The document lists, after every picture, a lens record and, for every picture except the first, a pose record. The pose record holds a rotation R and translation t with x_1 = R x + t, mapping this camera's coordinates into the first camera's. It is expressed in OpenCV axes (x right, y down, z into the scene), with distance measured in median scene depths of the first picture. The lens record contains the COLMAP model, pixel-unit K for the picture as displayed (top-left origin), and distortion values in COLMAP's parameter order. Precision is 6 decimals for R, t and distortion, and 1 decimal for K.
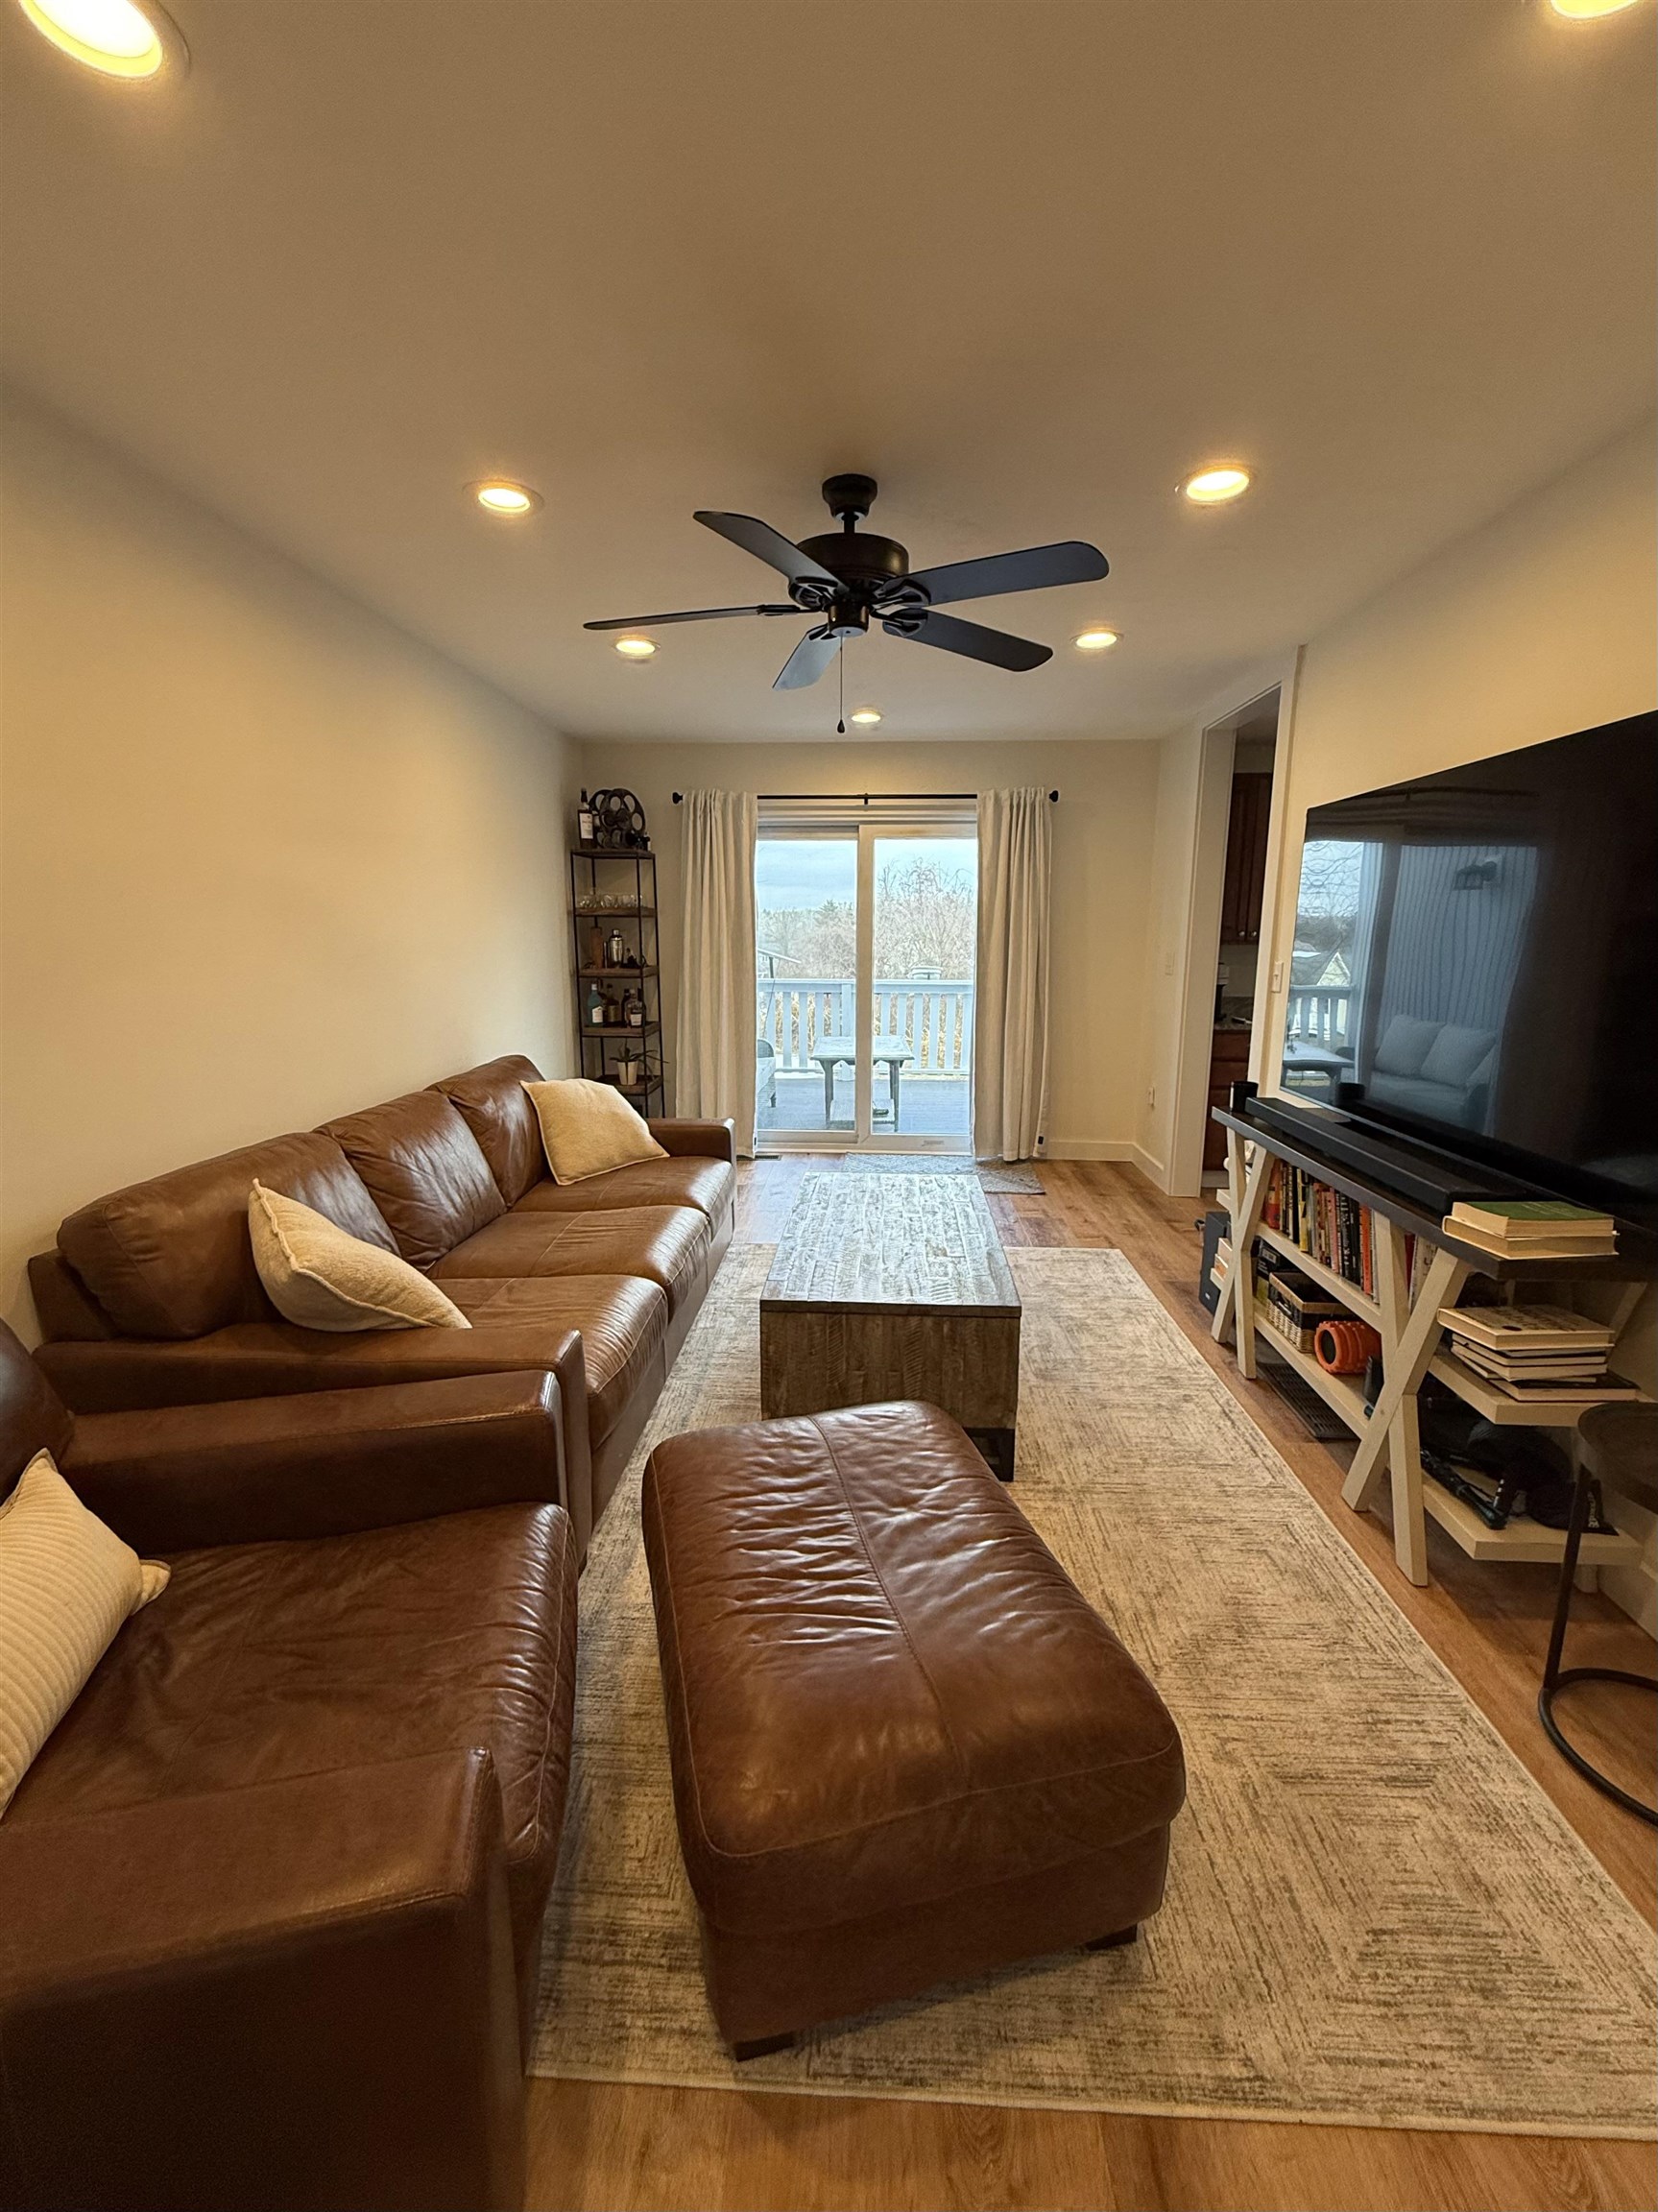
lens RADIAL K [[937.7, 0, 833.0], [0, 937.7, 1110.5], [0, 0, 1]] dist [-0.000605, -0.000127]
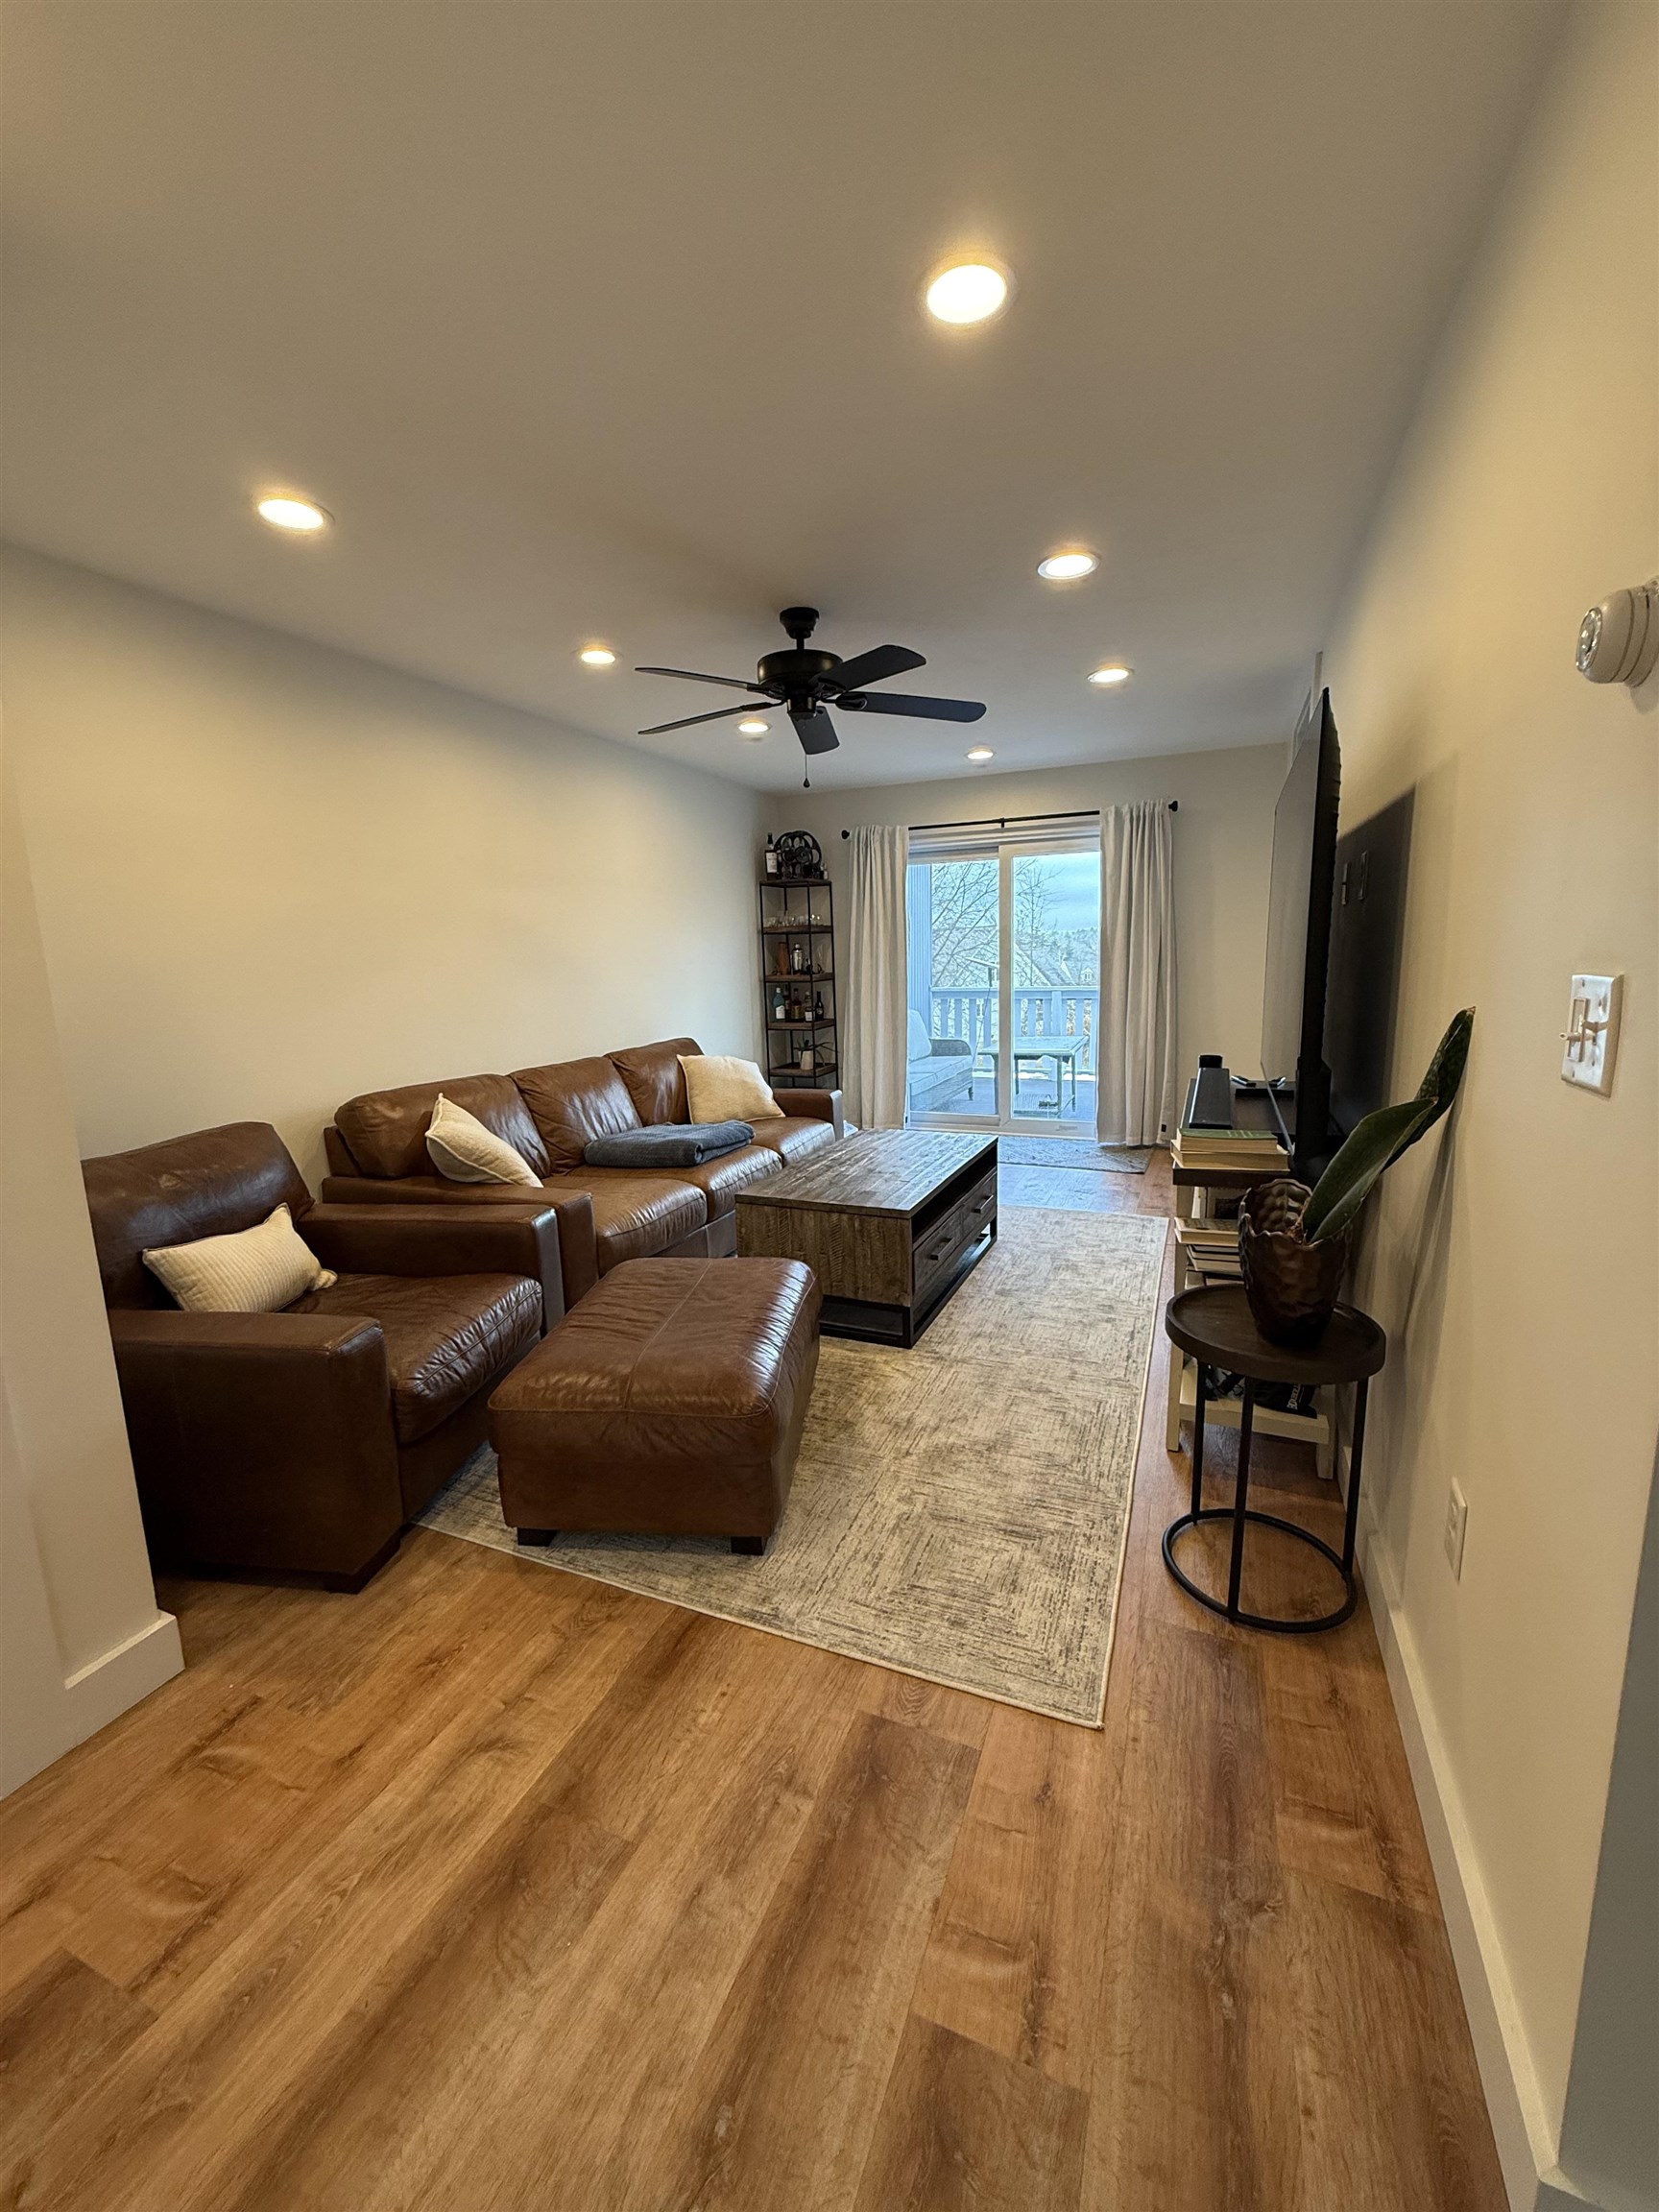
lens RADIAL K [[913.9, 0, 831.4], [0, 913.9, 1106.9], [0, 0, 1]] dist [0.001497, -0.000621]
pose [[0.933752, 0.029427, -0.356708, 0.348804], [-0.037251, 0.999192, -0.015082, 0.055102], [0.355976, 0.027371, 0.934094, -0.151040]]
